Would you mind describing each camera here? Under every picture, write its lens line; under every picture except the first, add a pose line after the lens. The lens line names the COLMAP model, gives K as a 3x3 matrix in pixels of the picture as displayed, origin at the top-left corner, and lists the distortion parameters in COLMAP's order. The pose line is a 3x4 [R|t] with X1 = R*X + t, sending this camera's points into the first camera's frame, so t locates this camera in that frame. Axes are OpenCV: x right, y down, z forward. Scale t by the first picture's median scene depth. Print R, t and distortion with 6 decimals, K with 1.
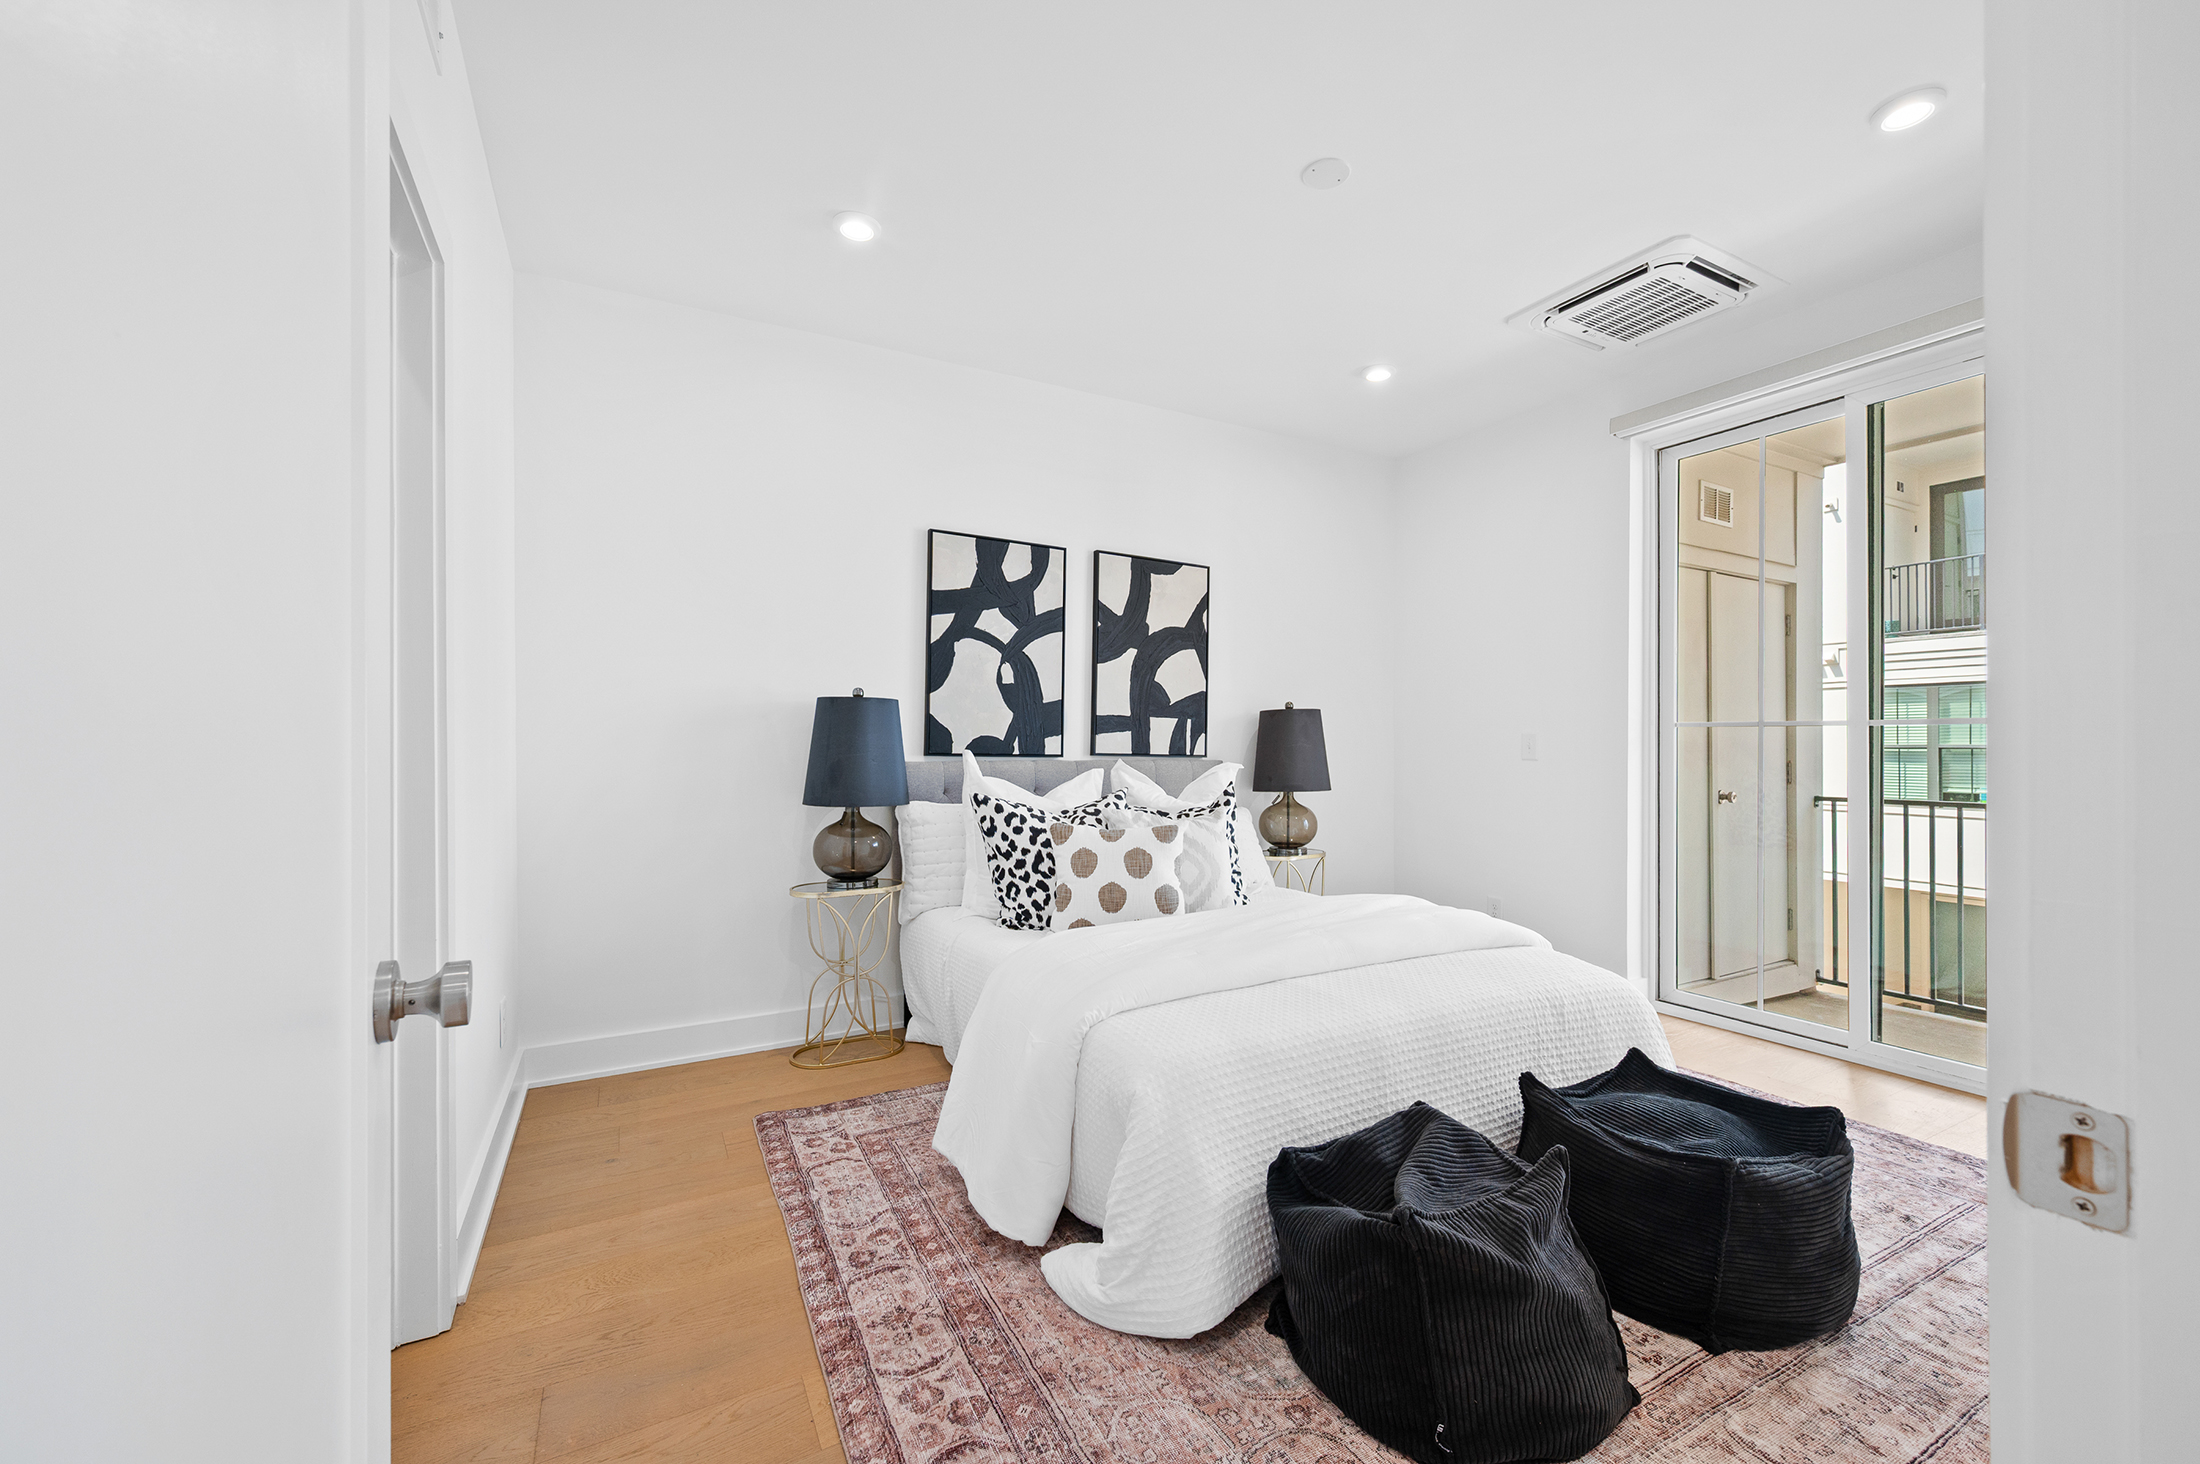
lens RADIAL K [[870.1, 0, 1099.7], [0, 870.1, 742.1], [0, 0, 1]] dist [-0.004239, -0.000179]
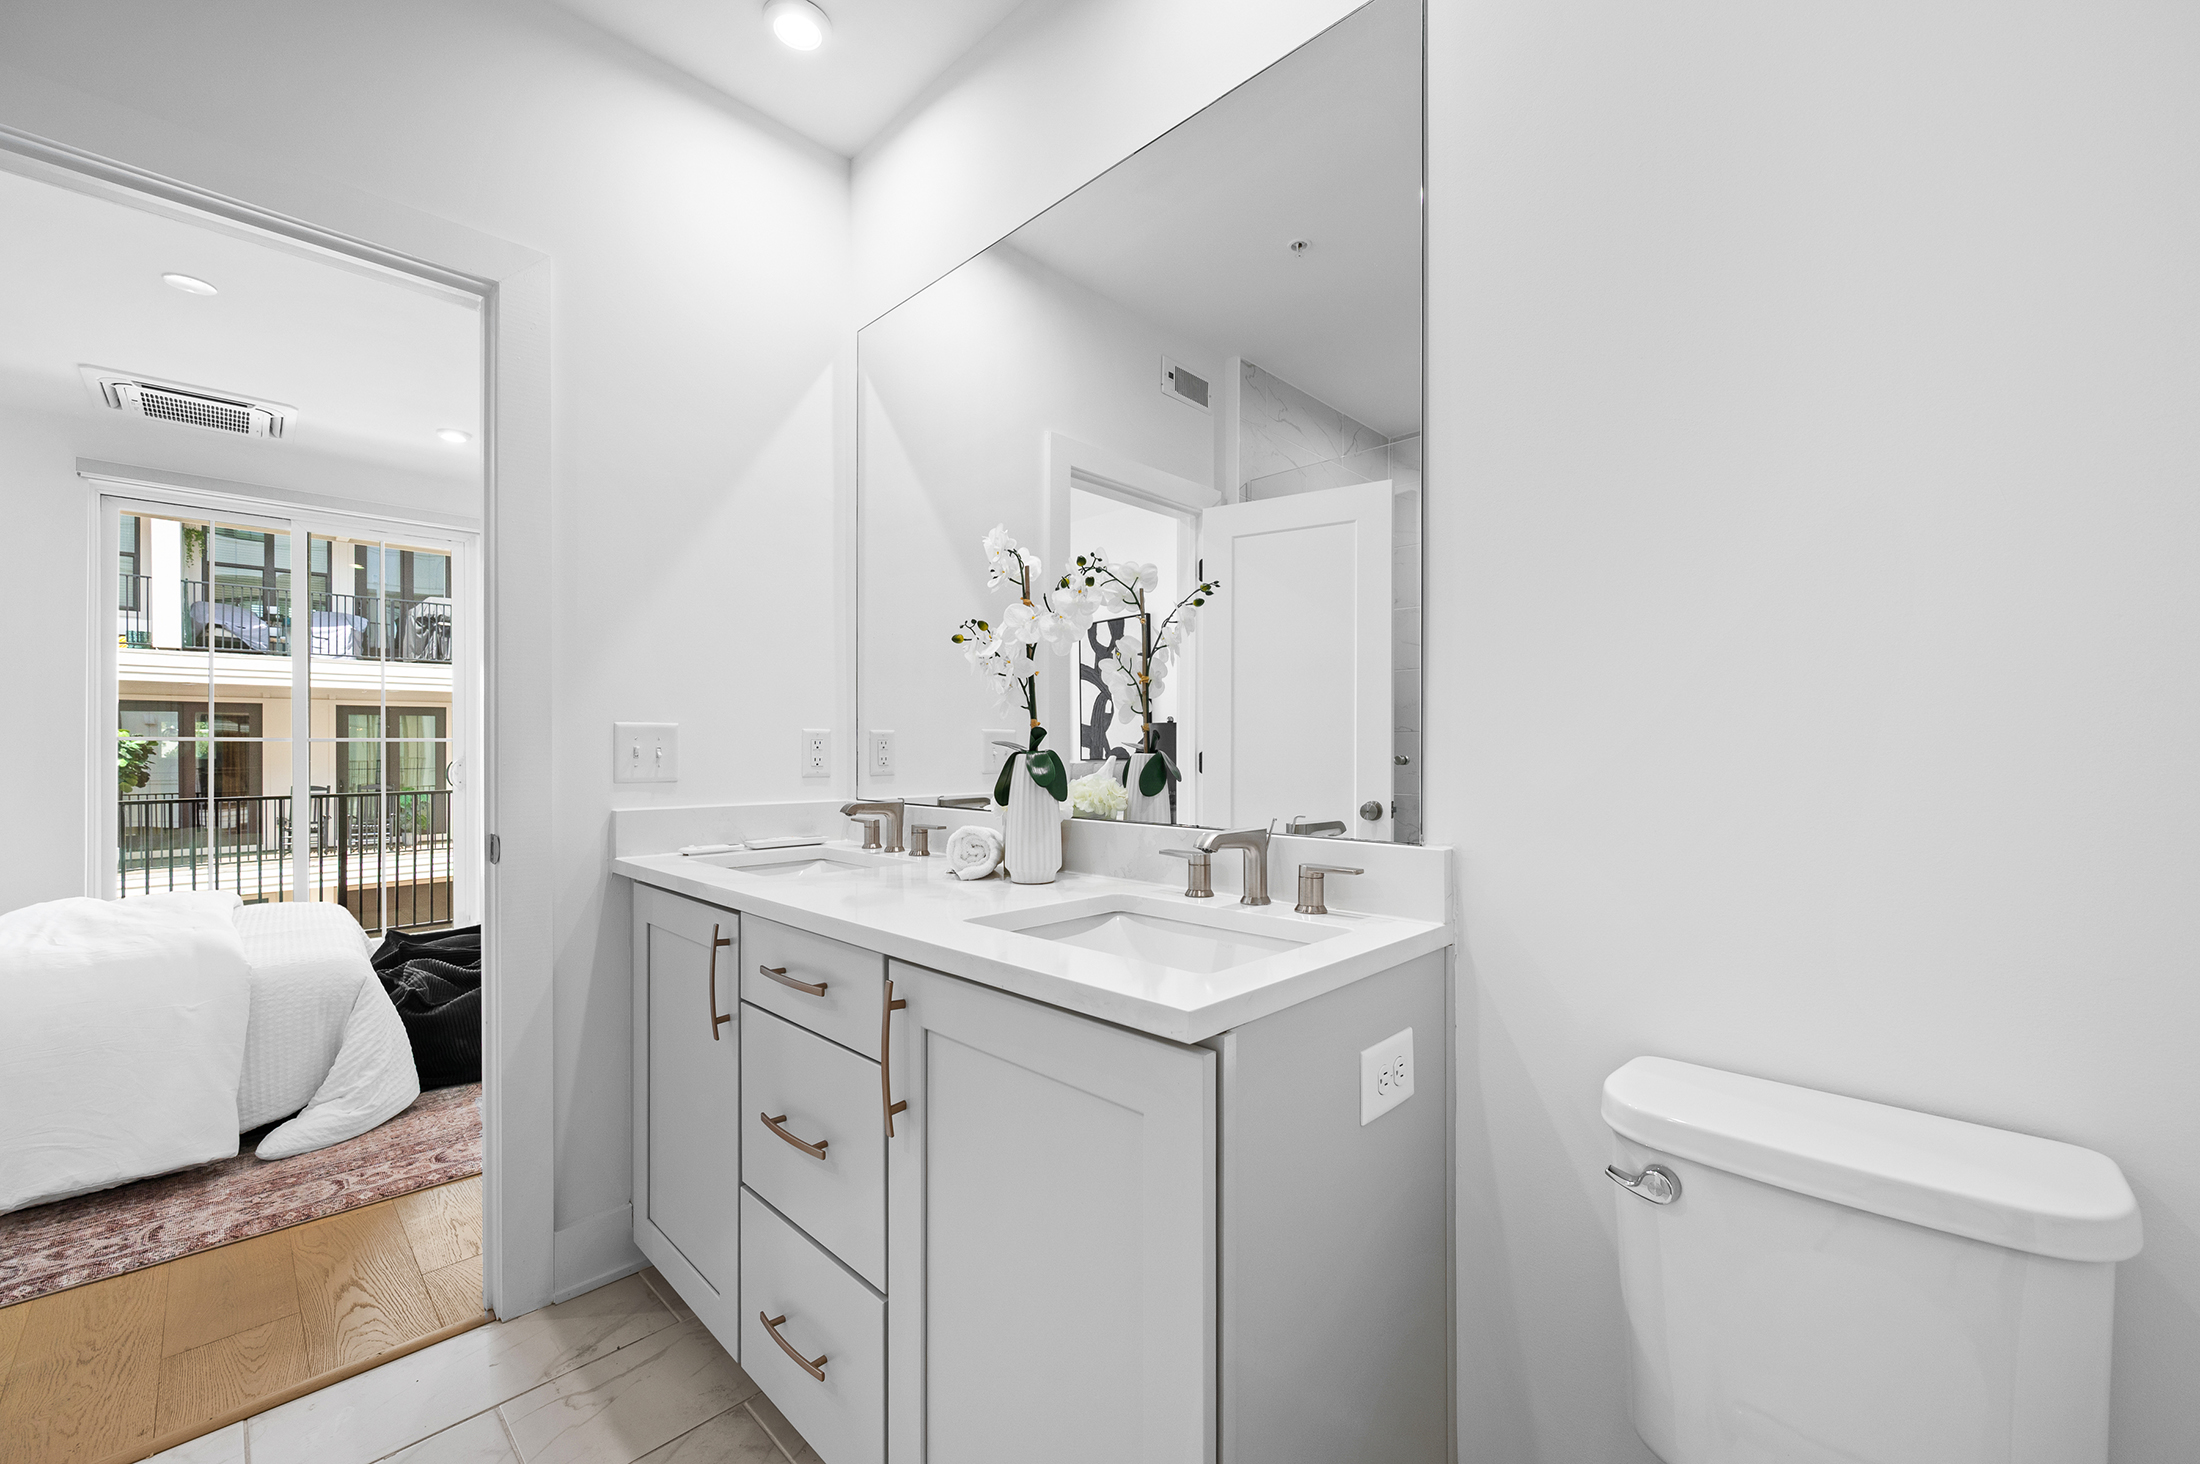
lens RADIAL K [[870.1, 0, 1112.9], [0, 870.1, 752.4], [0, 0, 1]] dist [-0.004239, -0.000179]
pose [[-0.300324, 0.002532, 0.953834, -1.033282], [0.001701, 0.999996, -0.002119, 0.002624], [-0.953836, 0.000986, -0.300327, 0.106741]]
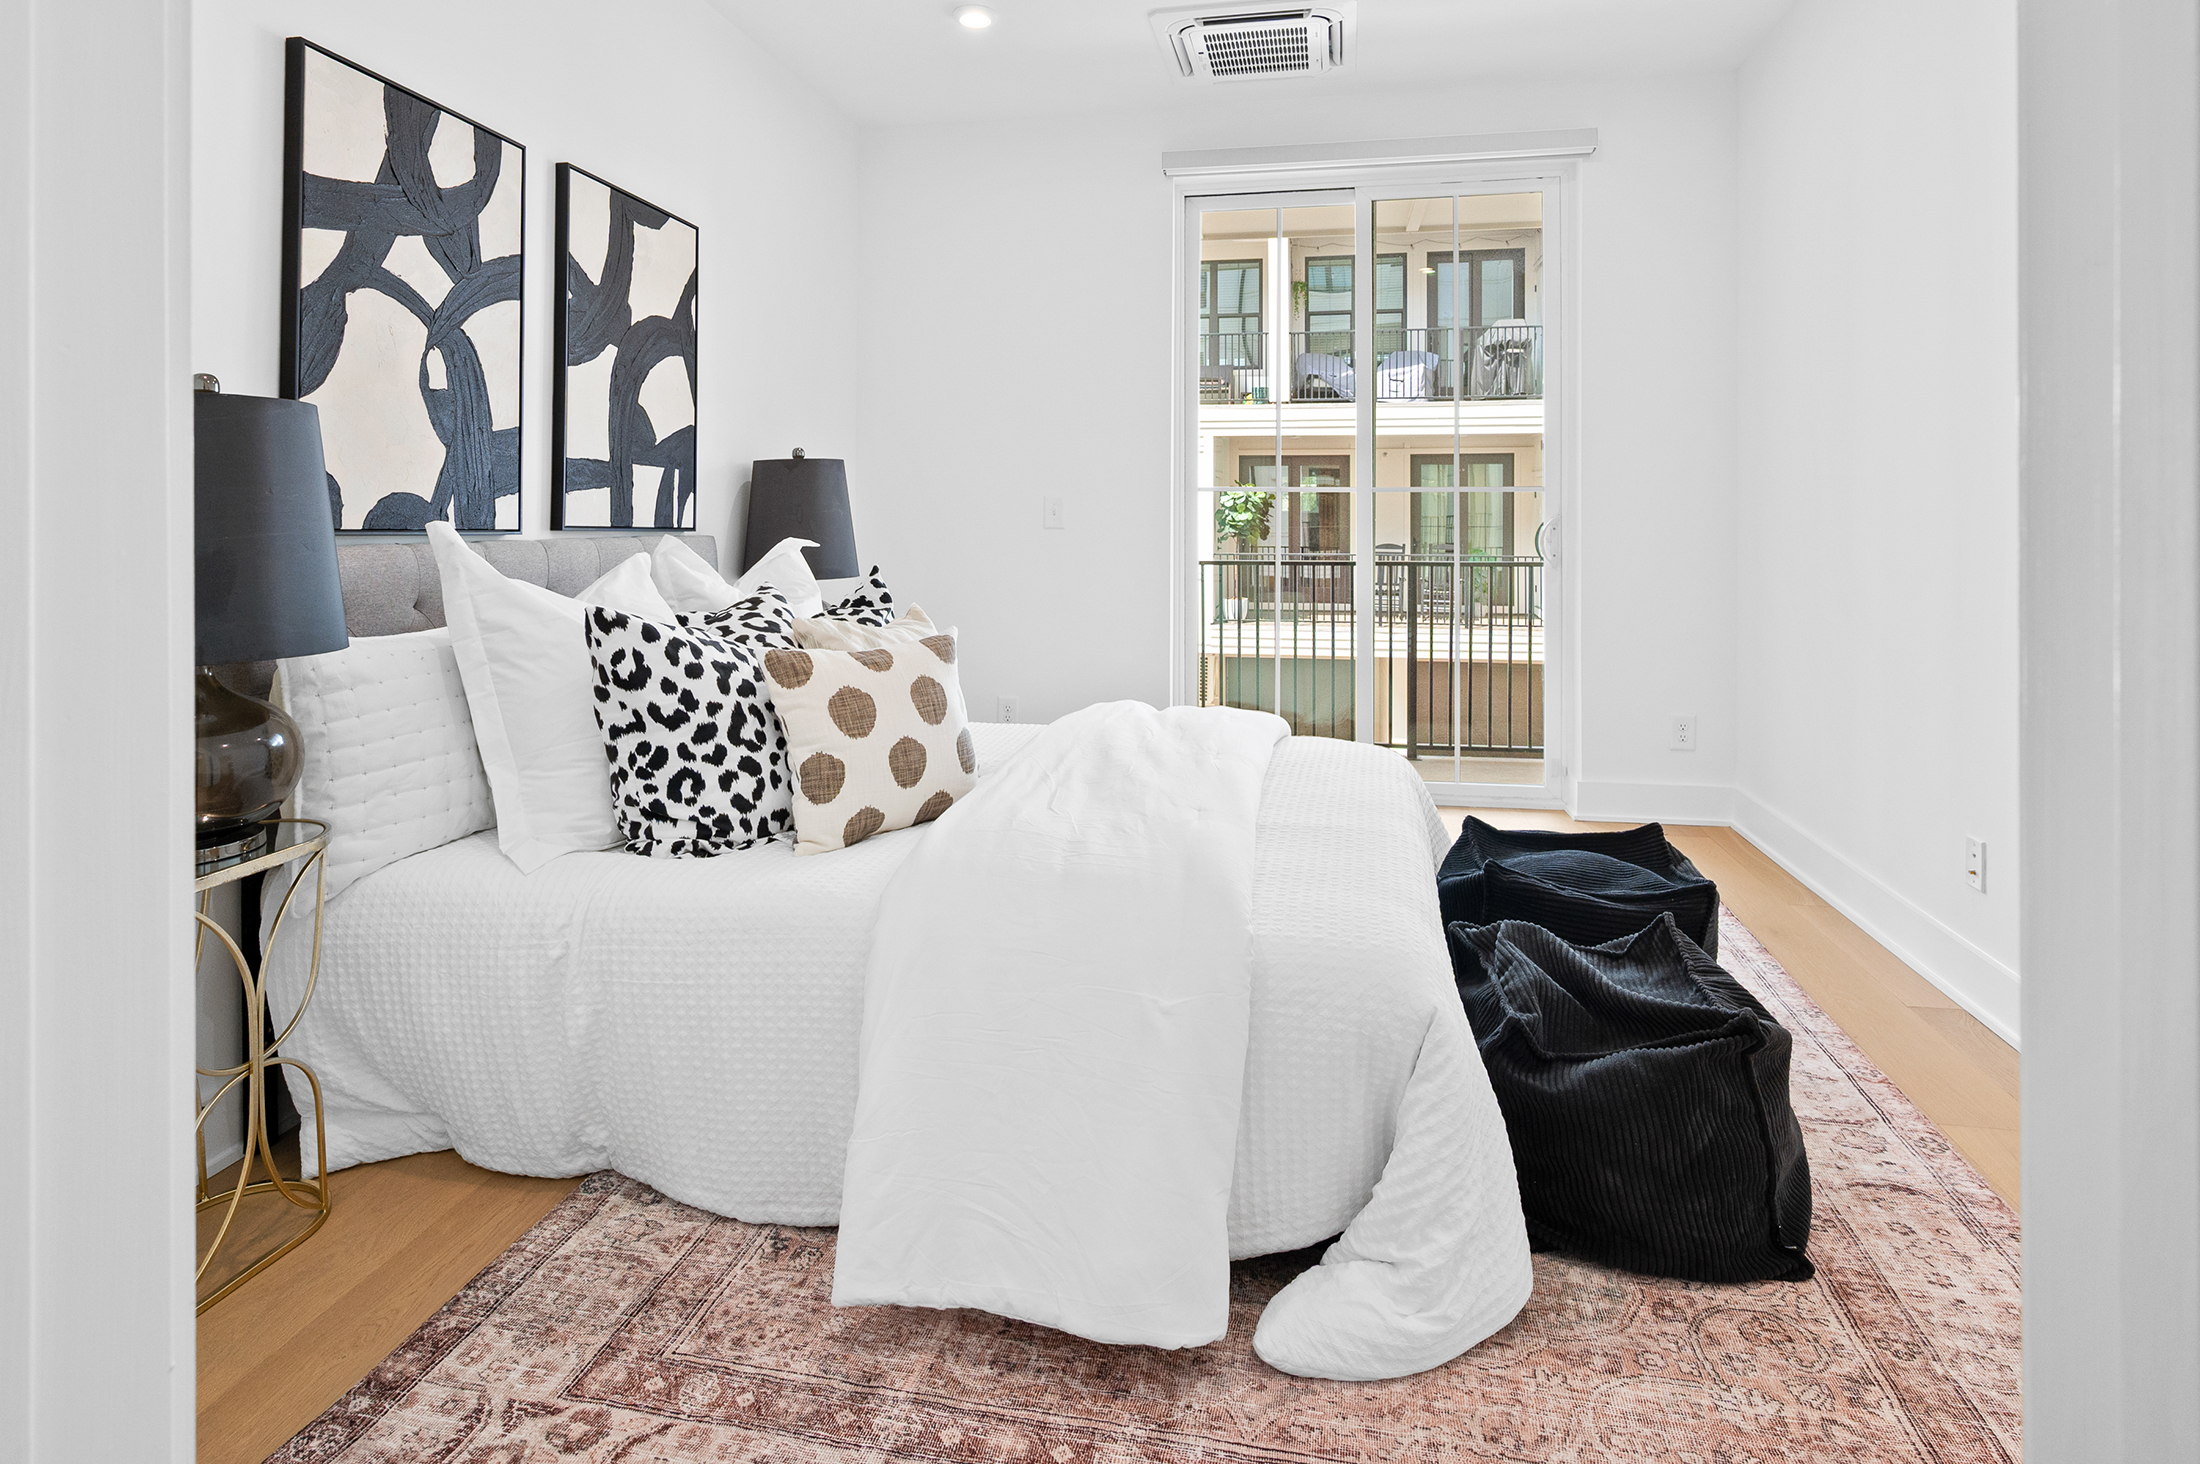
lens RADIAL K [[1152.0, 0, 1109.7], [0, 1152.0, 506.7], [0, 0, 1]] dist [-0.001262, -0.000763]
pose [[0.631076, 0.002615, 0.775717, -0.470875], [-0.001530, 0.999997, -0.002127, 0.001834], [-0.775720, 0.000156, 0.631077, 0.348331]]
